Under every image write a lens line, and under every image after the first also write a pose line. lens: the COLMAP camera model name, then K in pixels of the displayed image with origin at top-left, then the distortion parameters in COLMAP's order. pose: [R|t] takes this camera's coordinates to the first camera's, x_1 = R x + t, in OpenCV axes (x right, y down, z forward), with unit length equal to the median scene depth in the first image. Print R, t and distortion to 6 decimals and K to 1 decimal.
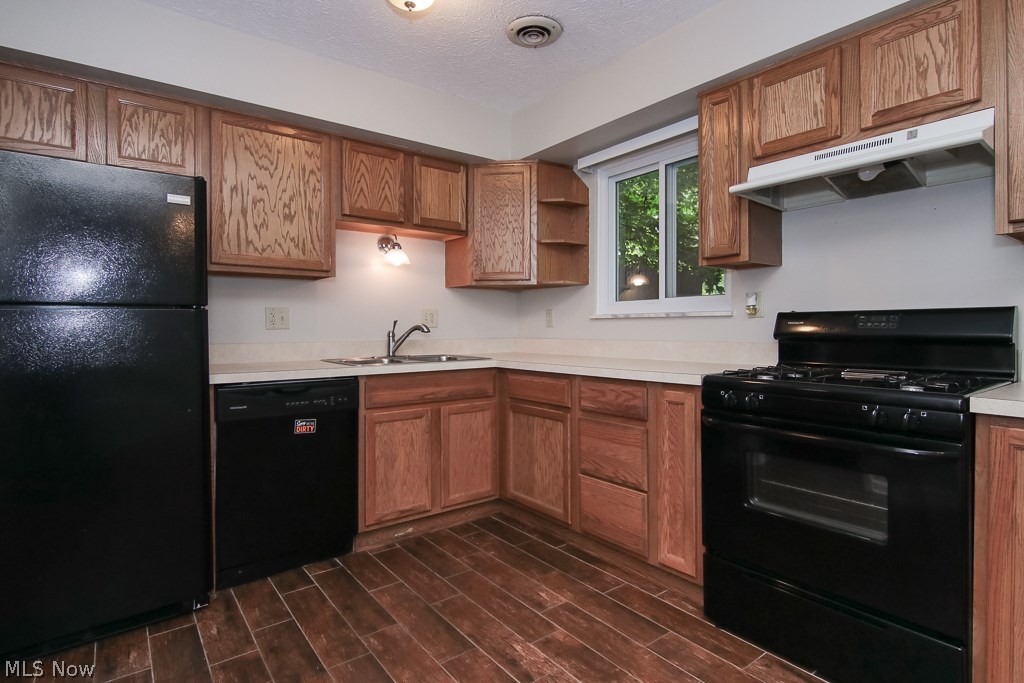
lens RADIAL K [[526.4, 0, 509.6], [0, 526.4, 342.0], [0, 0, 1]] dist [0.003446, -0.001218]
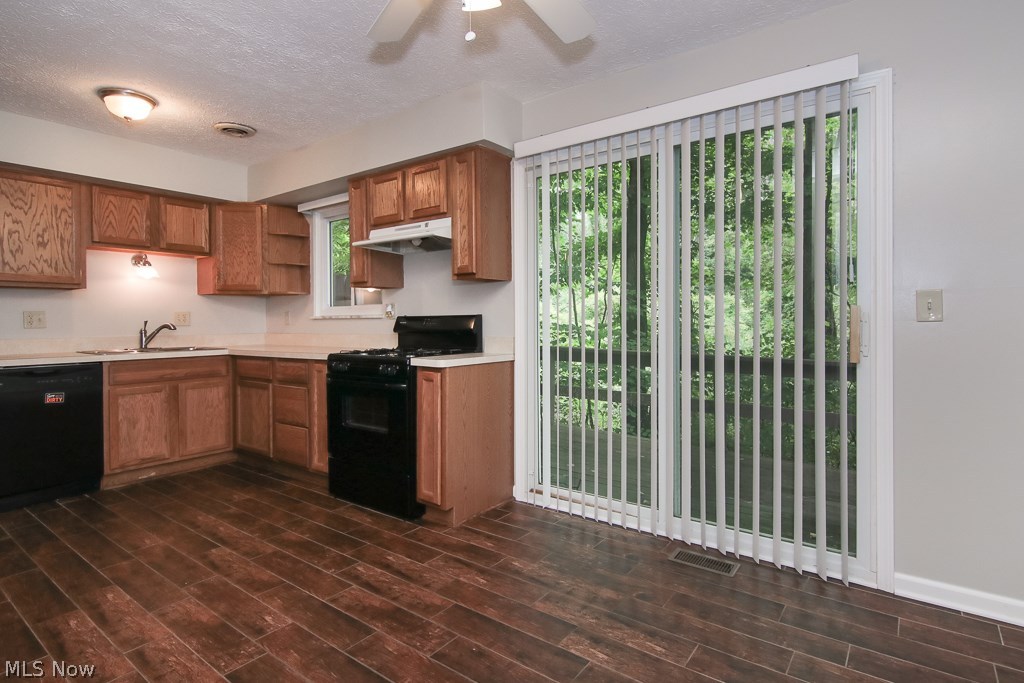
lens RADIAL K [[518.8, 0, 513.6], [0, 518.8, 334.7], [0, 0, 1]] dist [0.002261, -0.006253]
pose [[0.957635, -0.010915, 0.287776, 0.333130], [0.011551, 0.999933, -0.000513, 0.006050], [-0.287752, 0.003815, 0.957697, -0.576857]]
